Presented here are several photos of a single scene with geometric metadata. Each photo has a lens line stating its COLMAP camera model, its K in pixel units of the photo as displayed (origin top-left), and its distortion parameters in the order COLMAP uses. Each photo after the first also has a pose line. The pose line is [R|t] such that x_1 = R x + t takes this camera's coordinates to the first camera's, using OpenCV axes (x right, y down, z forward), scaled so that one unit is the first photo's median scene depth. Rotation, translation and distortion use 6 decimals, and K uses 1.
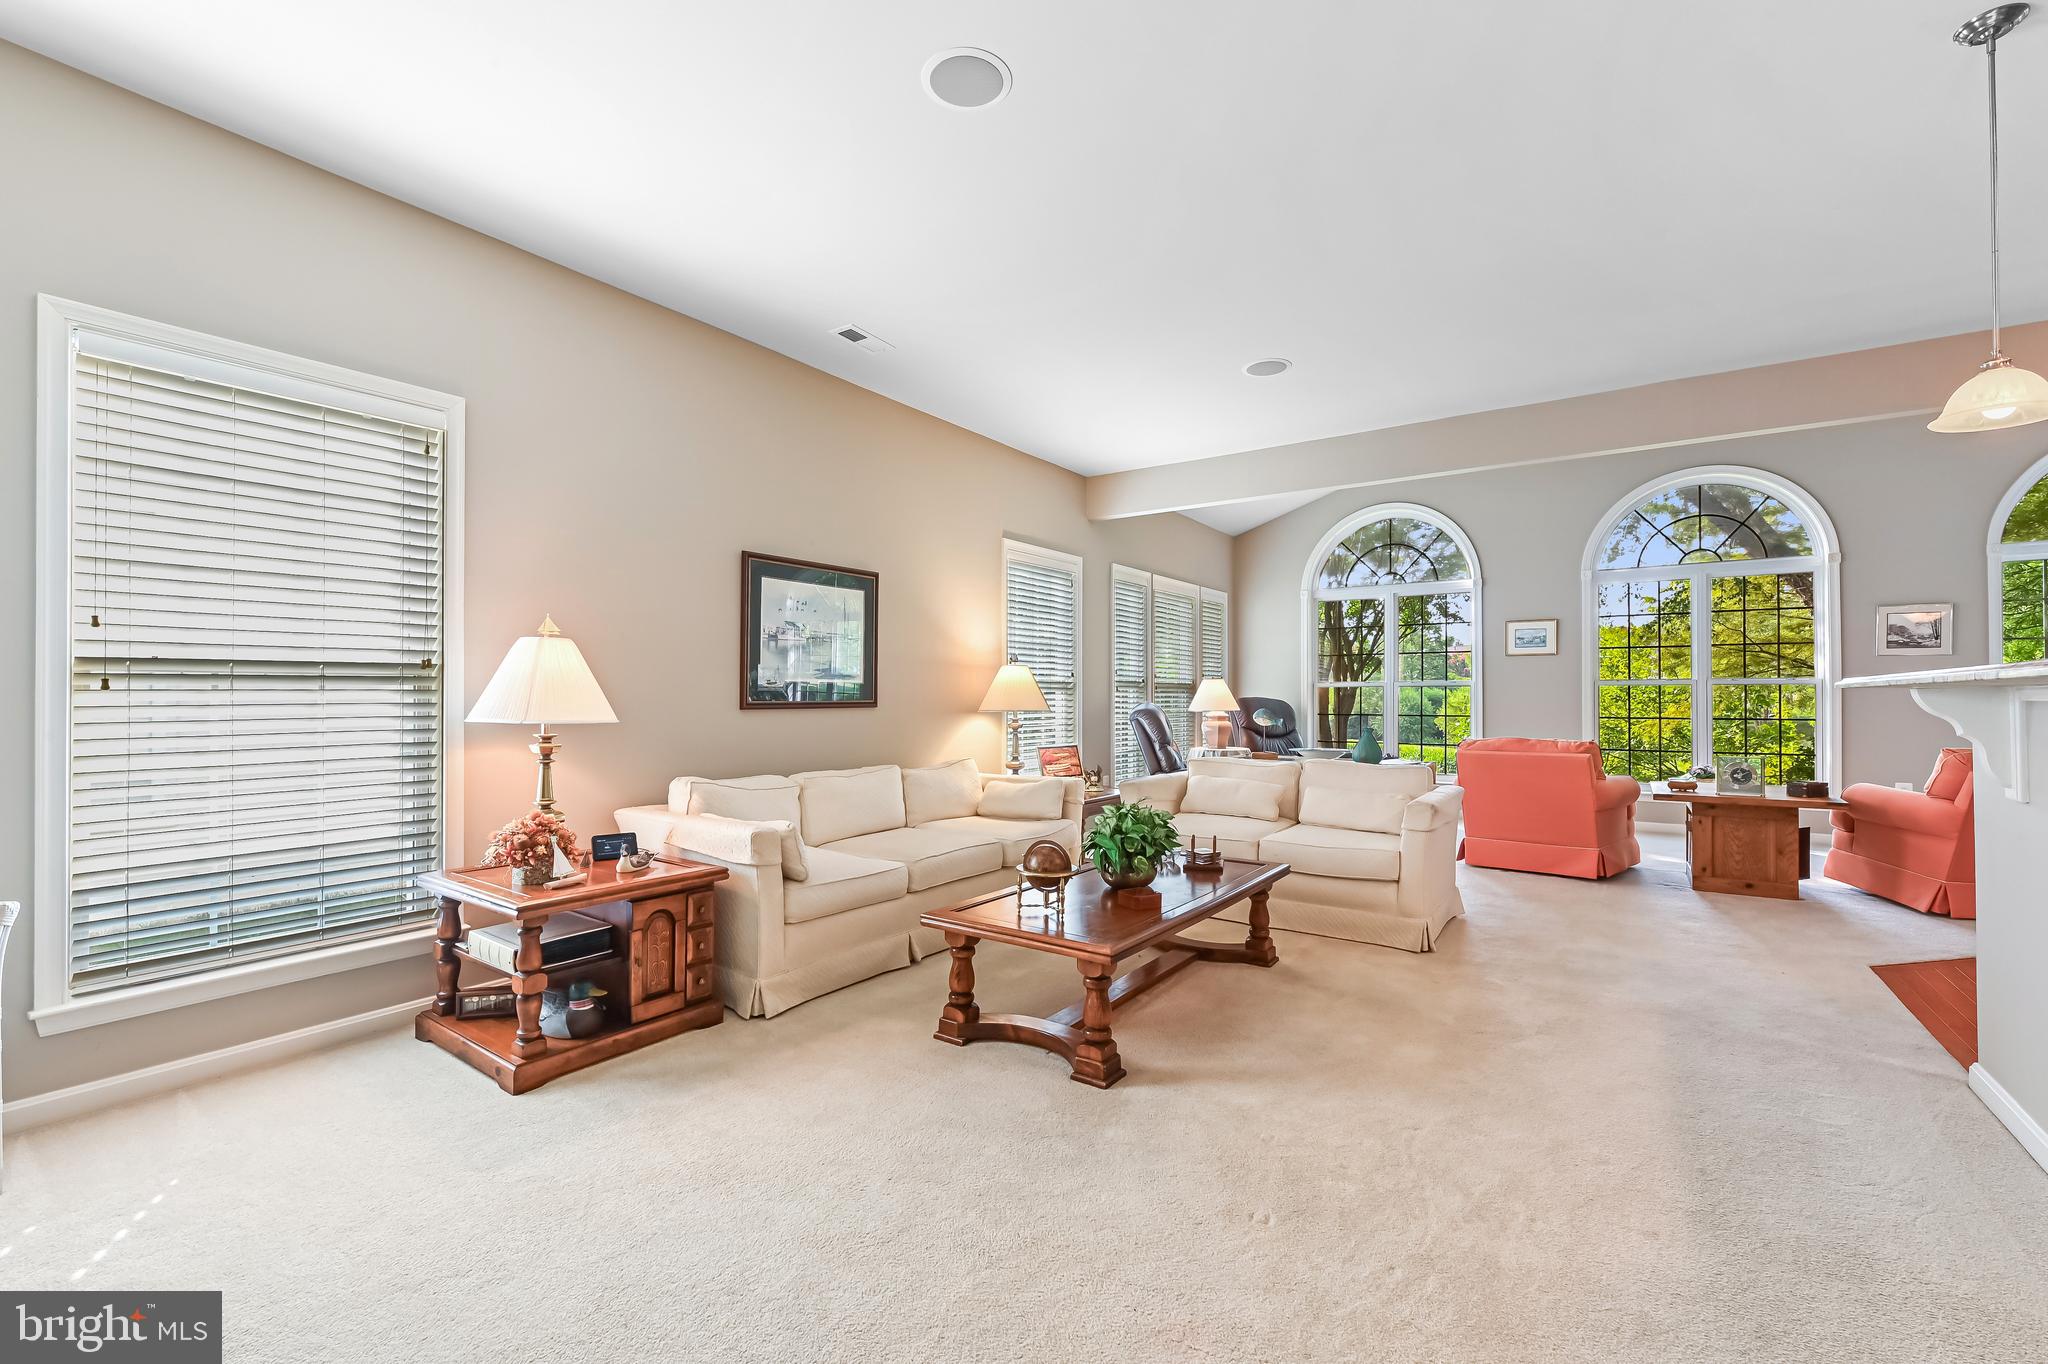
lens RADIAL K [[843.9, 0, 1034.9], [0, 843.9, 694.8], [0, 0, 1]] dist [0.001346, 0.000095]
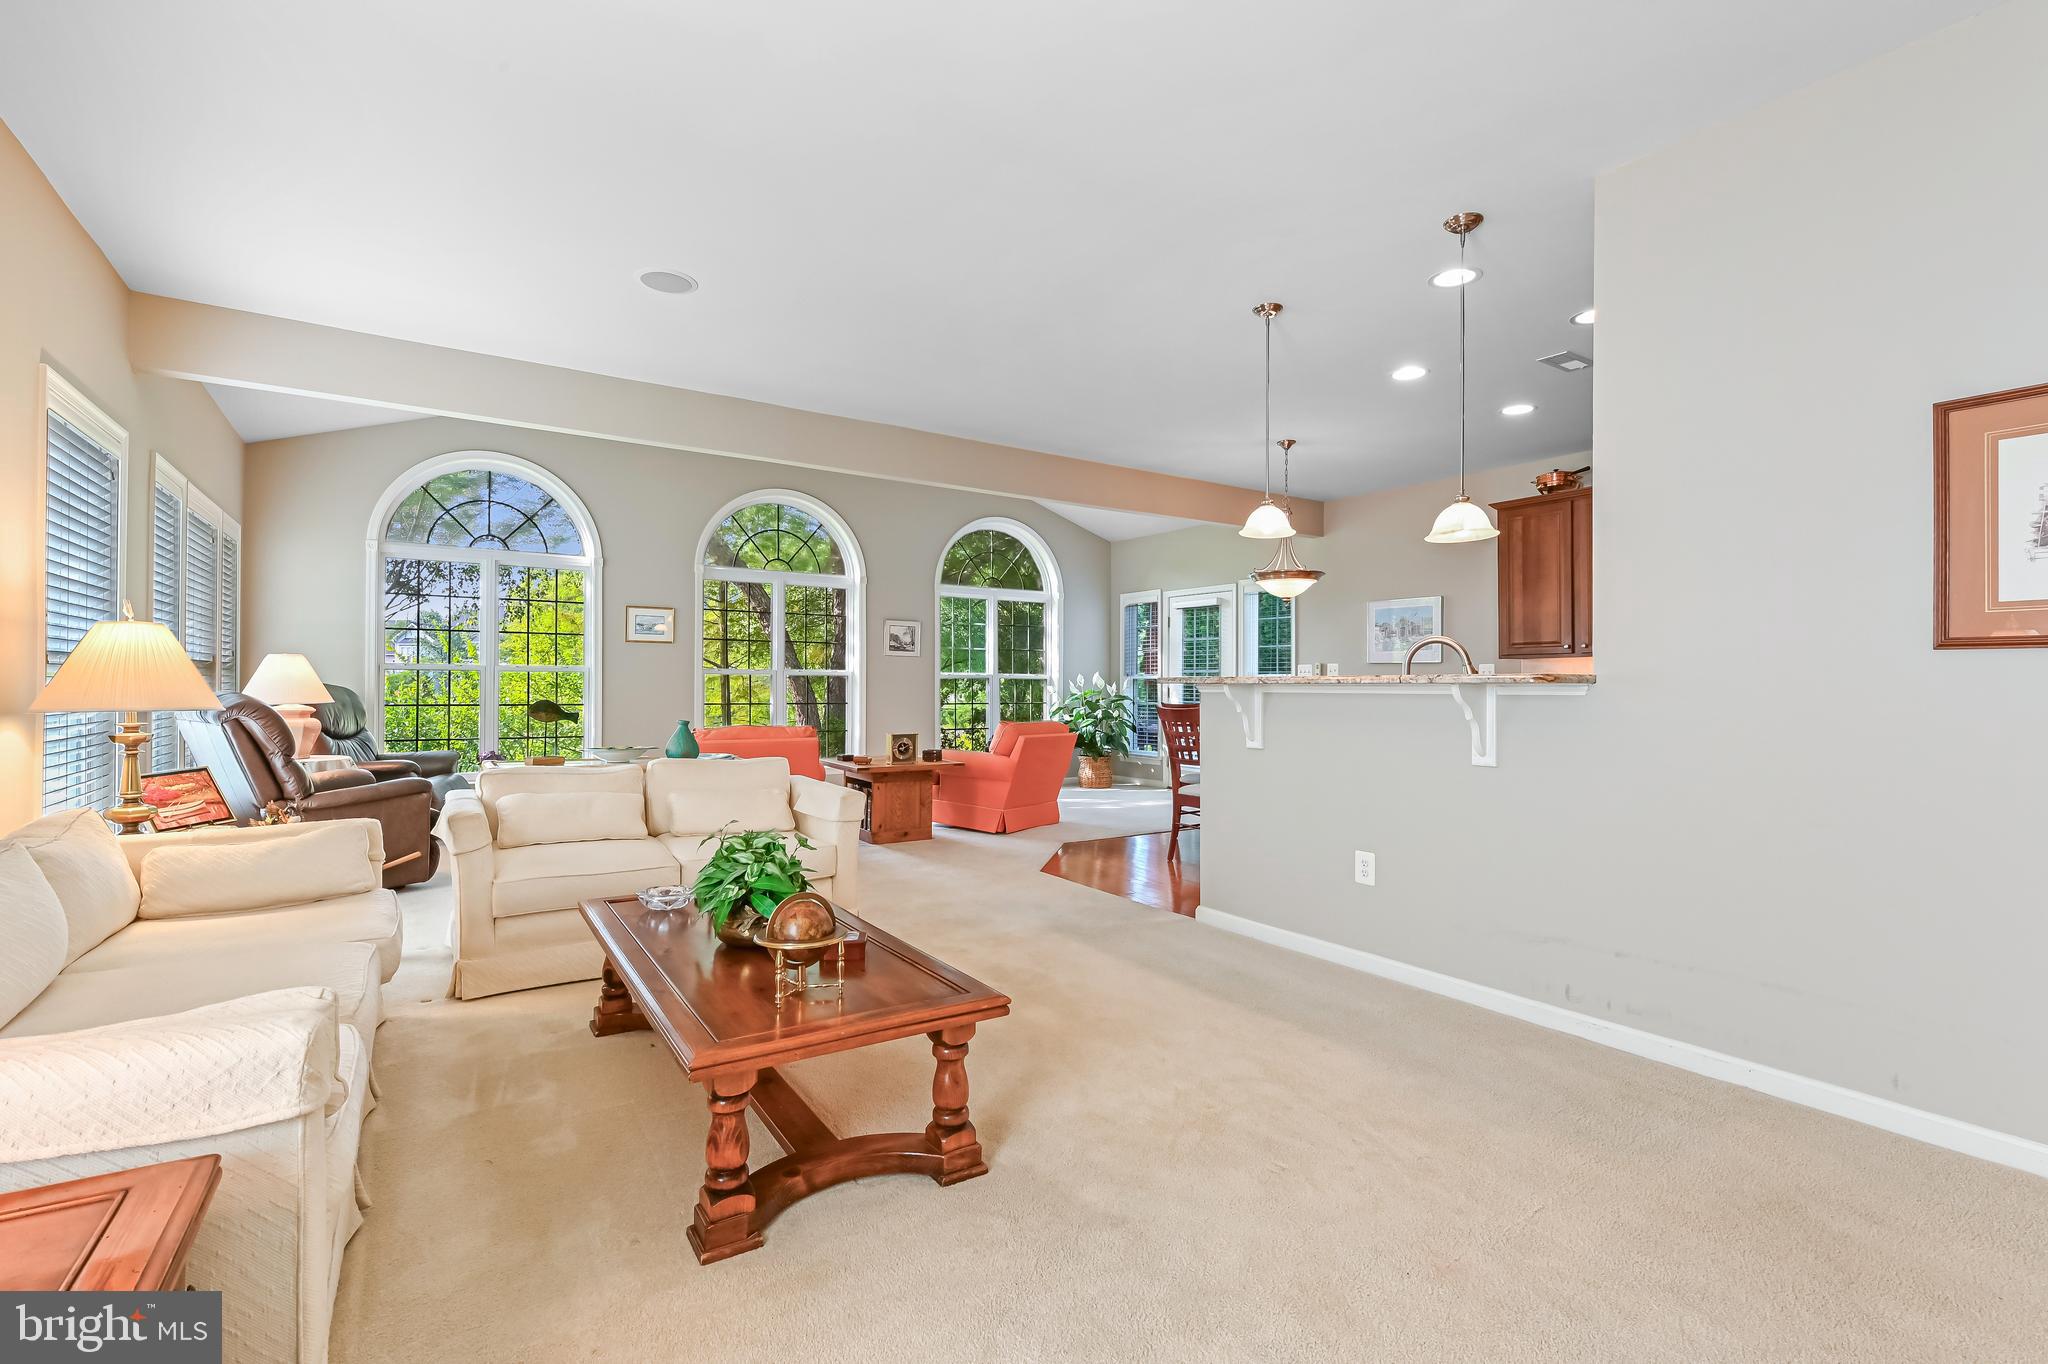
lens RADIAL K [[883.2, 0, 1041.9], [0, 883.2, 678.7], [0, 0, 1]] dist [0.006587, -0.000309]
pose [[0.407039, 0.010335, 0.913352, -0.296200], [-0.008959, 0.999933, -0.007322, -0.001378], [-0.913367, -0.005202, 0.407105, 0.264833]]
